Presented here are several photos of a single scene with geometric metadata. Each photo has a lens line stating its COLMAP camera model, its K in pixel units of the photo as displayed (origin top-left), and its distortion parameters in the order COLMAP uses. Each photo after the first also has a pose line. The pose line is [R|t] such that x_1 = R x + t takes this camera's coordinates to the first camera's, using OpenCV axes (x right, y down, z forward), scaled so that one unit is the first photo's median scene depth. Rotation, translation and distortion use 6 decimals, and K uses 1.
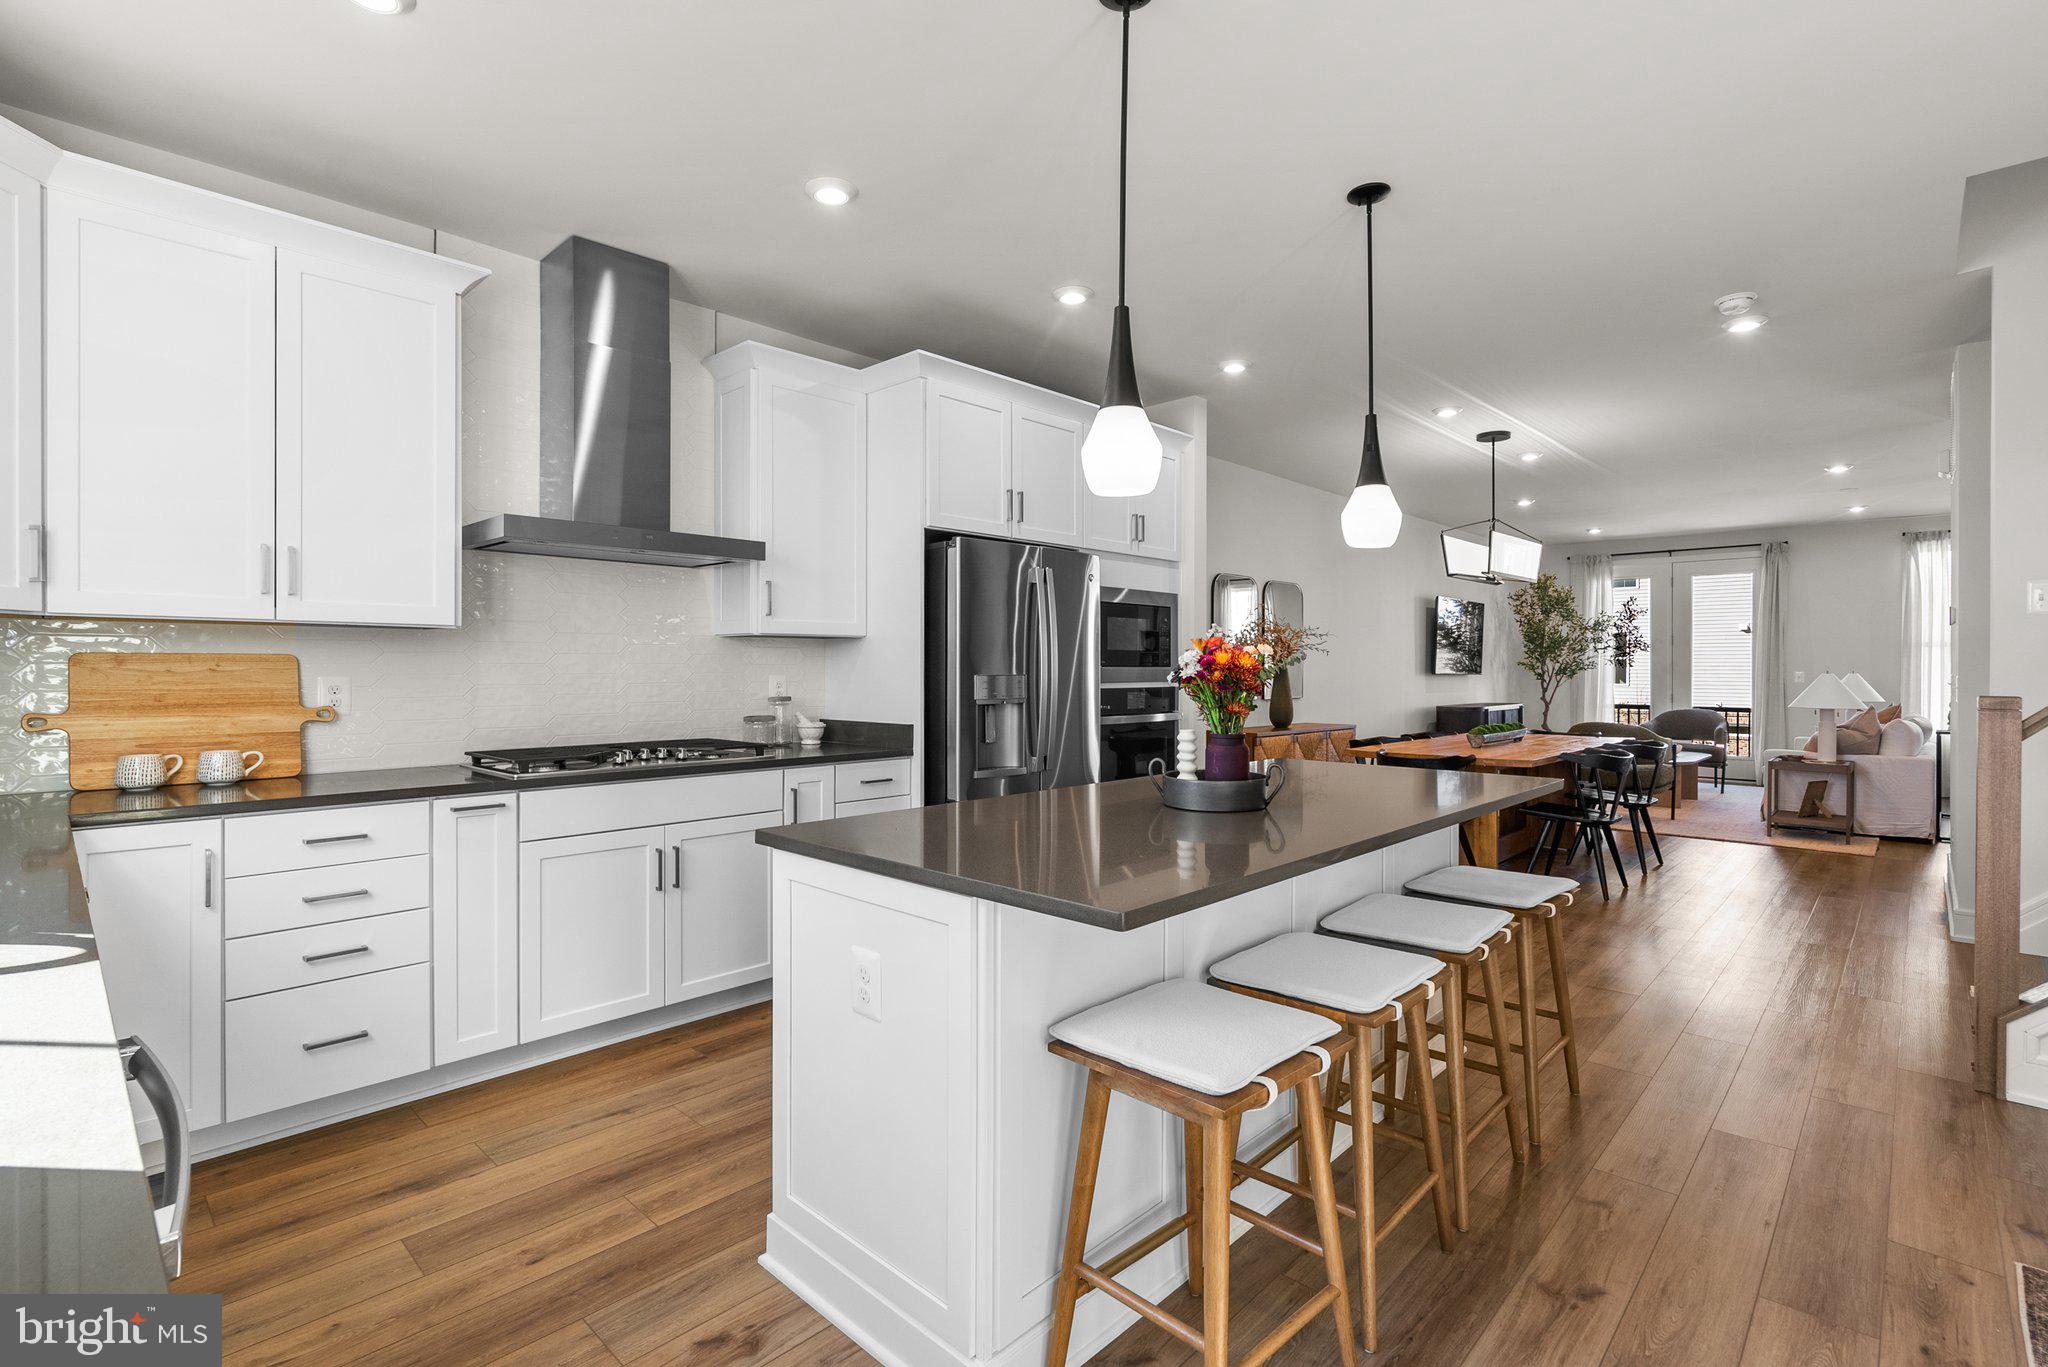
lens RADIAL K [[954.7, 0, 1019.5], [0, 954.7, 676.8], [0, 0, 1]] dist [-0.000654, 0.000077]
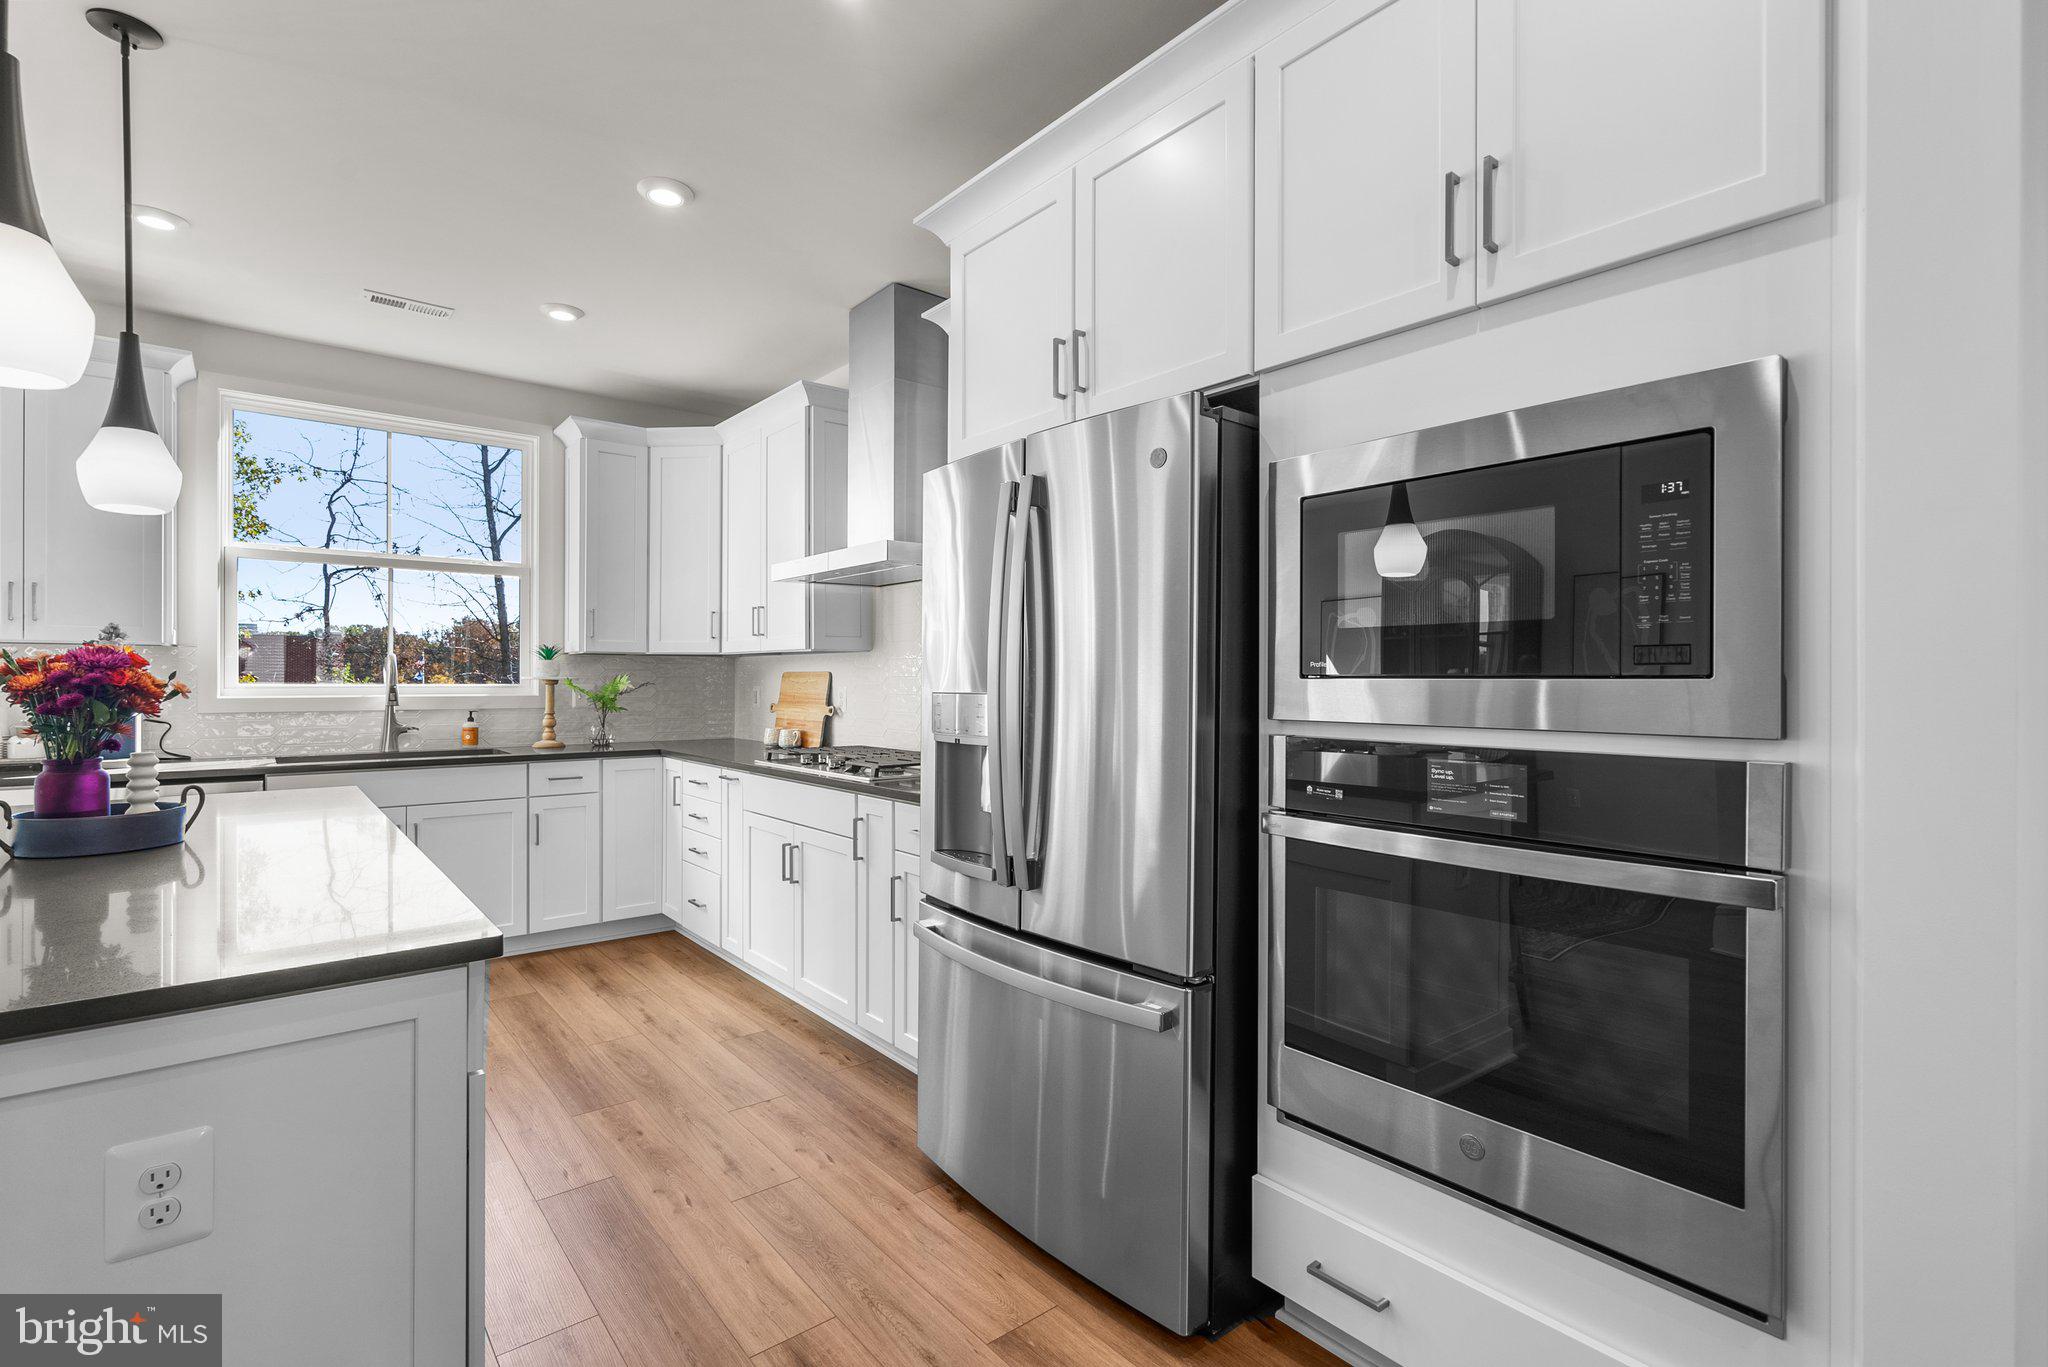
lens RADIAL K [[934.3, 0, 1015.6], [0, 934.3, 680.2], [0, 0, 1]] dist [-0.002841, 0.001508]
pose [[-0.118452, -0.003974, -0.992952, 0.698200], [-0.013409, 0.999907, -0.002402, -0.010796], [0.992869, 0.013030, -0.118495, 1.446125]]
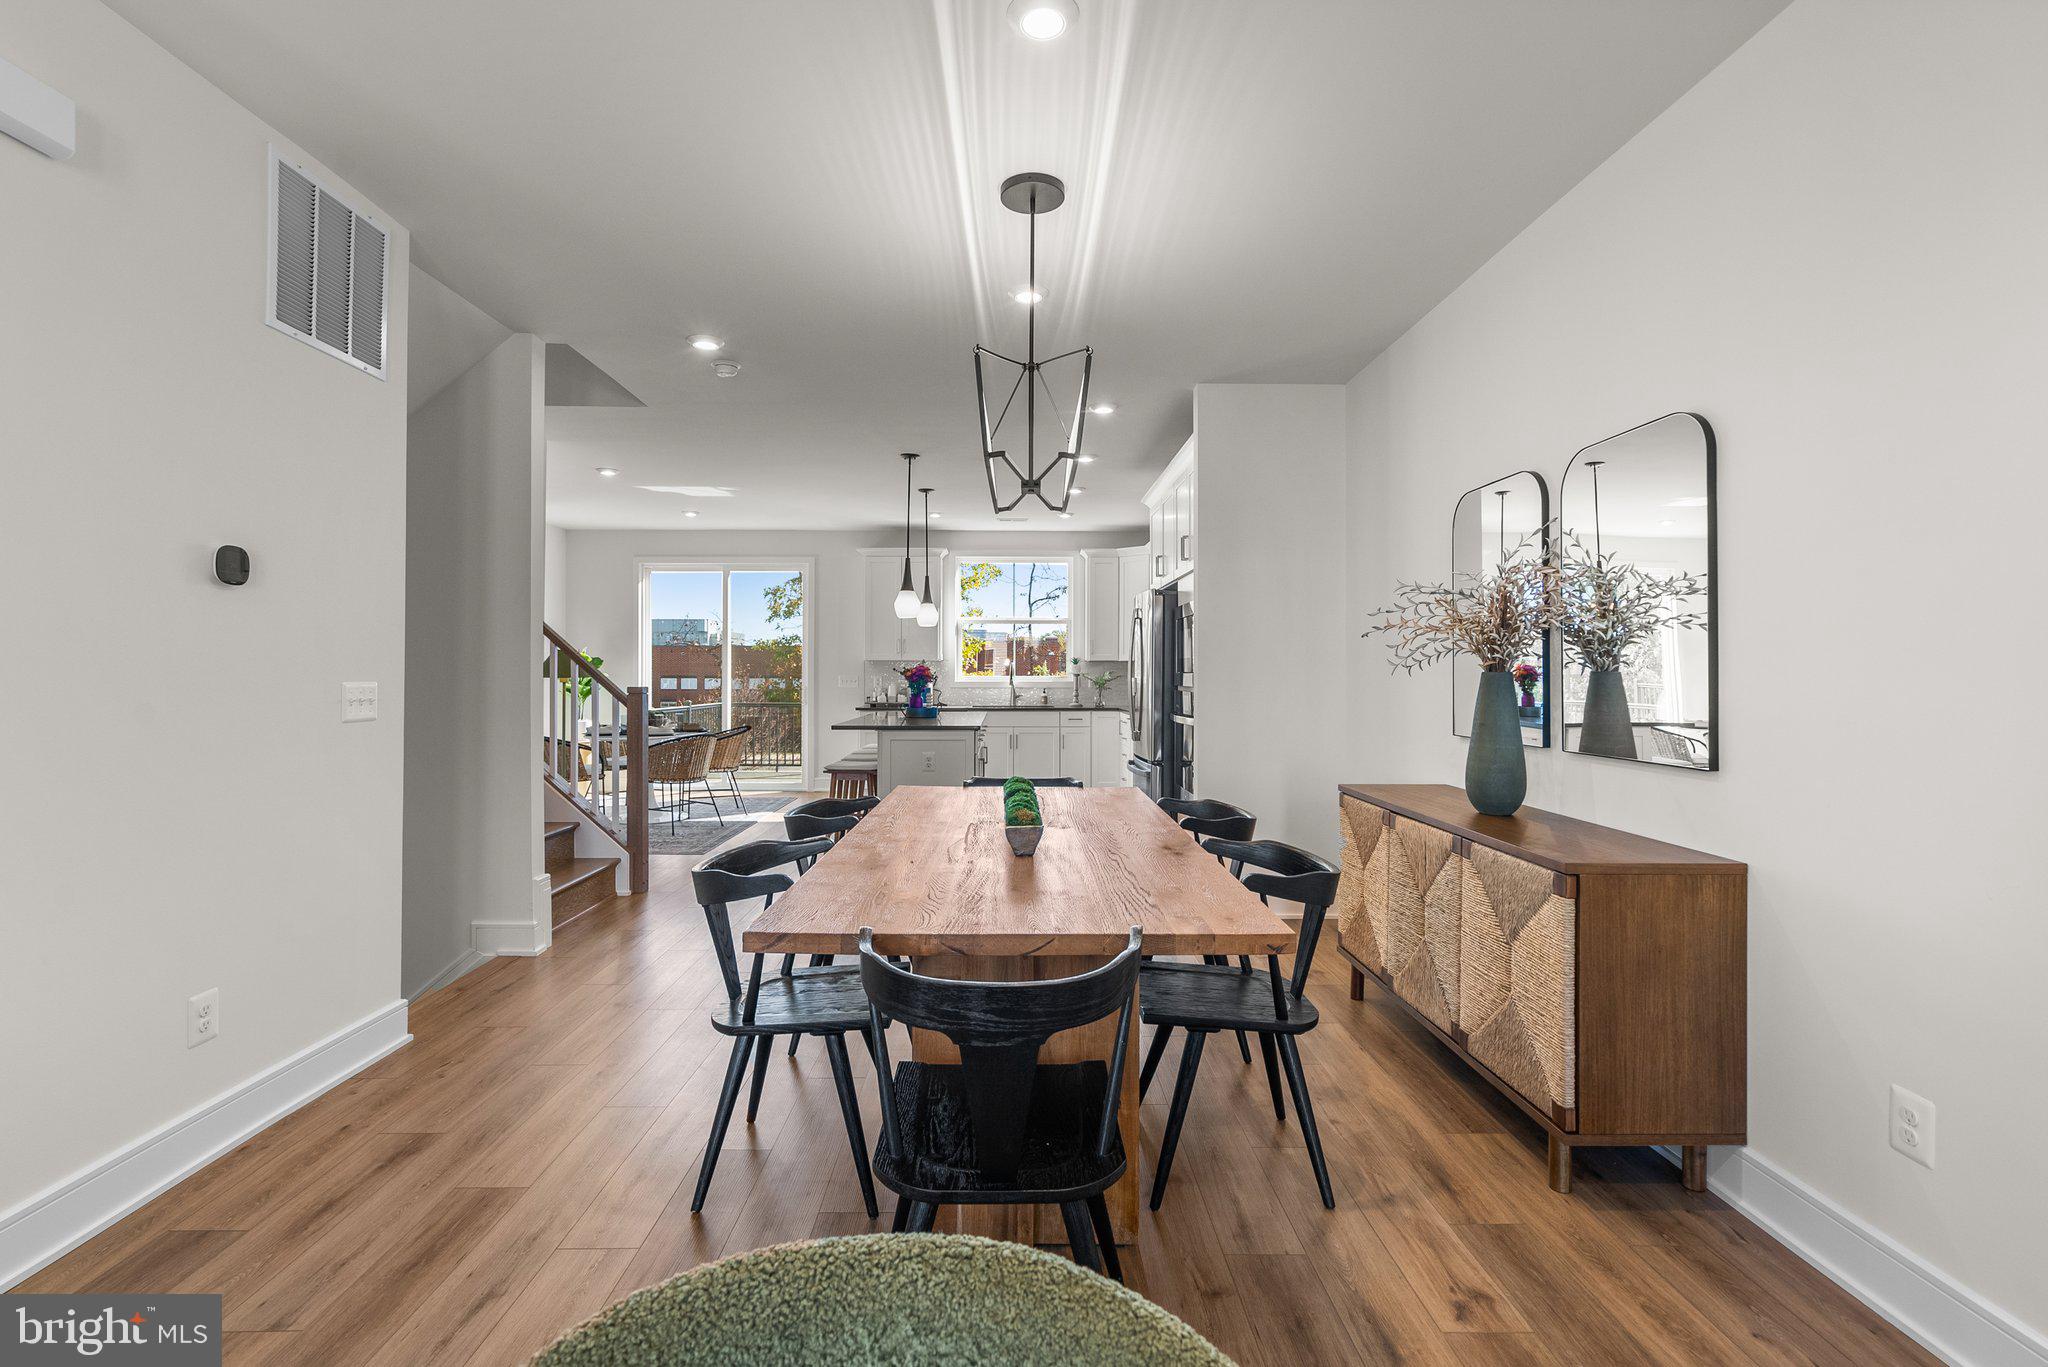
lens RADIAL K [[943.9, 0, 1013.7], [0, 943.9, 650.2], [0, 0, 1]] dist [-0.001406, 0.000740]
pose [[-0.713349, -0.022029, -0.700463, 1.683088], [-0.011369, 0.999738, -0.019863, -0.019525], [0.700717, -0.006205, -0.713412, 2.658632]]
